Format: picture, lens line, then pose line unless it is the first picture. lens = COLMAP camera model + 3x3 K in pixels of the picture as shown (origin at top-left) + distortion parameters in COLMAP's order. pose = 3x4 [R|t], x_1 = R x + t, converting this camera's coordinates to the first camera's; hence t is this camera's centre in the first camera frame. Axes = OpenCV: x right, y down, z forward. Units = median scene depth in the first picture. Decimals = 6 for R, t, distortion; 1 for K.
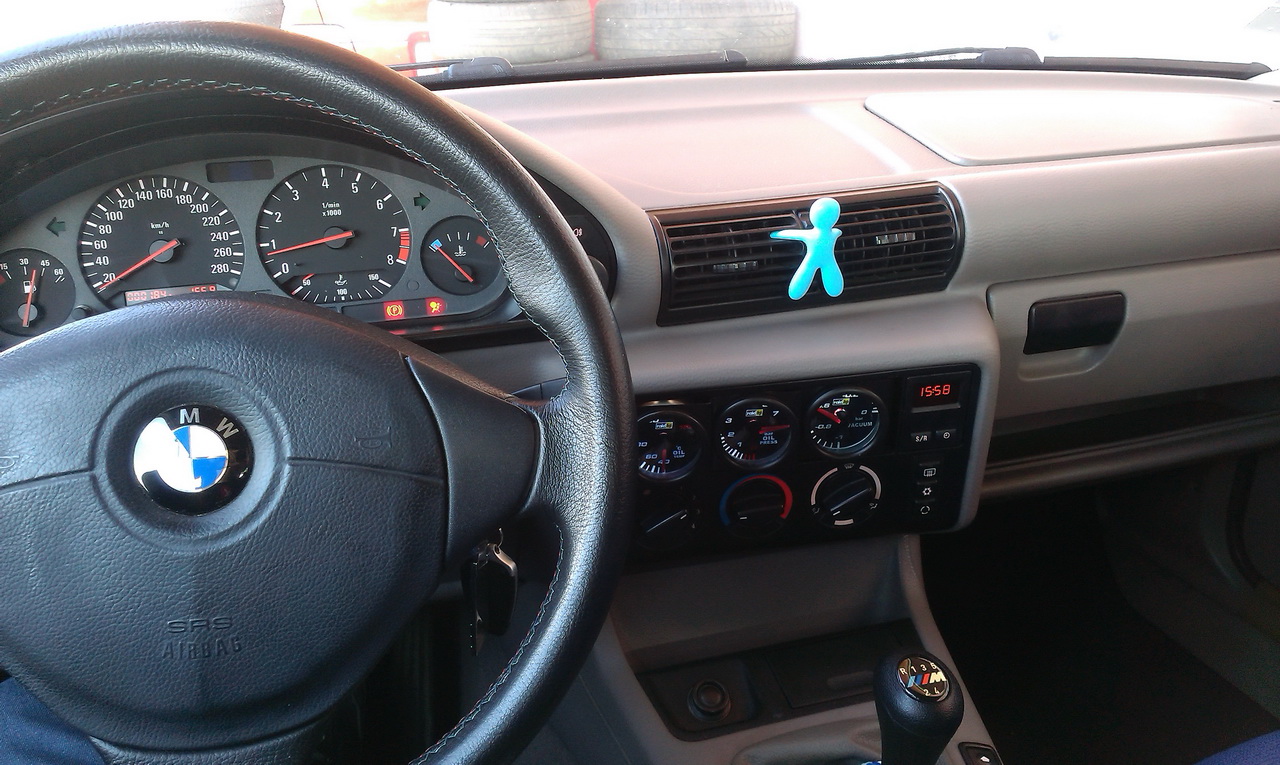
lens RADIAL K [[996.5, 0, 666.7], [0, 996.5, 384.0], [0, 0, 1]] dist [0.027494, -0.002756]
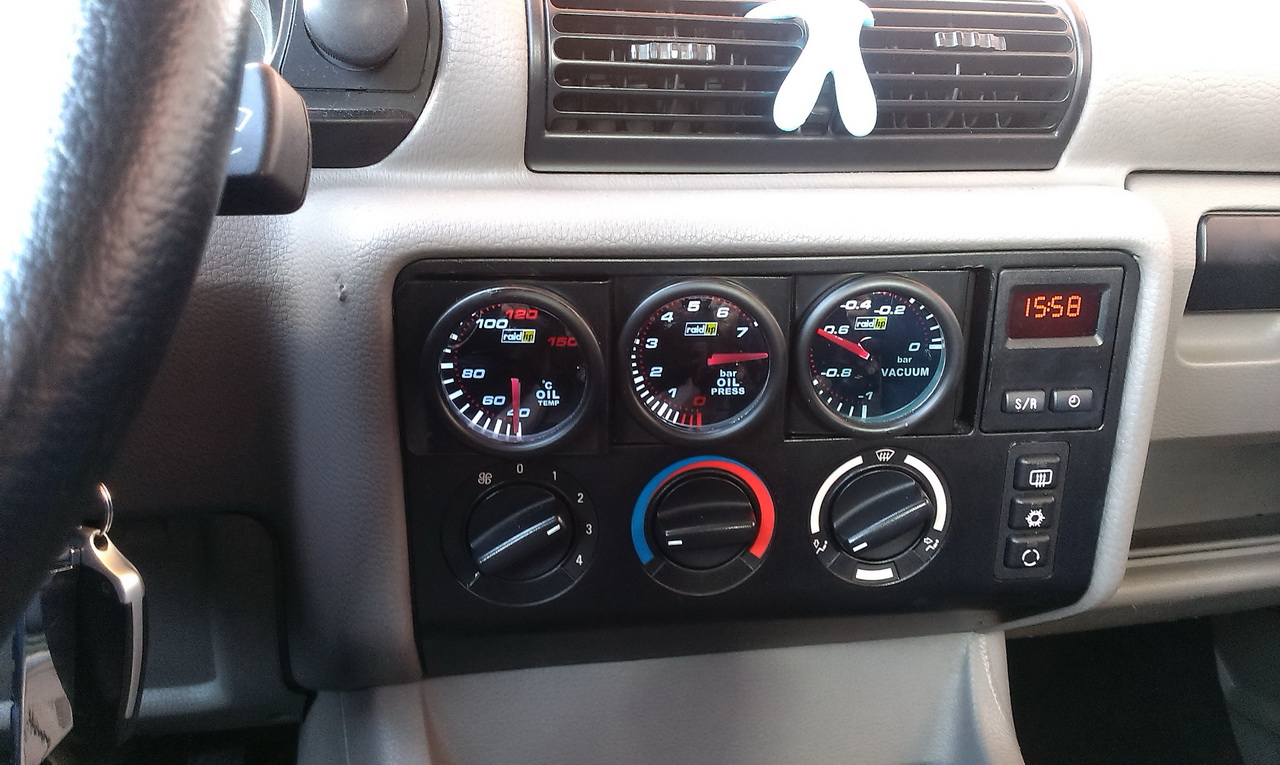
lens RADIAL K [[996.5, 0, 666.7], [0, 996.5, 384.0], [0, 0, 1]] dist [0.027494, -0.002756]
pose [[0.998925, 0.039802, -0.023762, 0.081692], [-0.043765, 0.978732, -0.200421, 0.157908], [0.015279, 0.201246, 0.979422, 0.491071]]
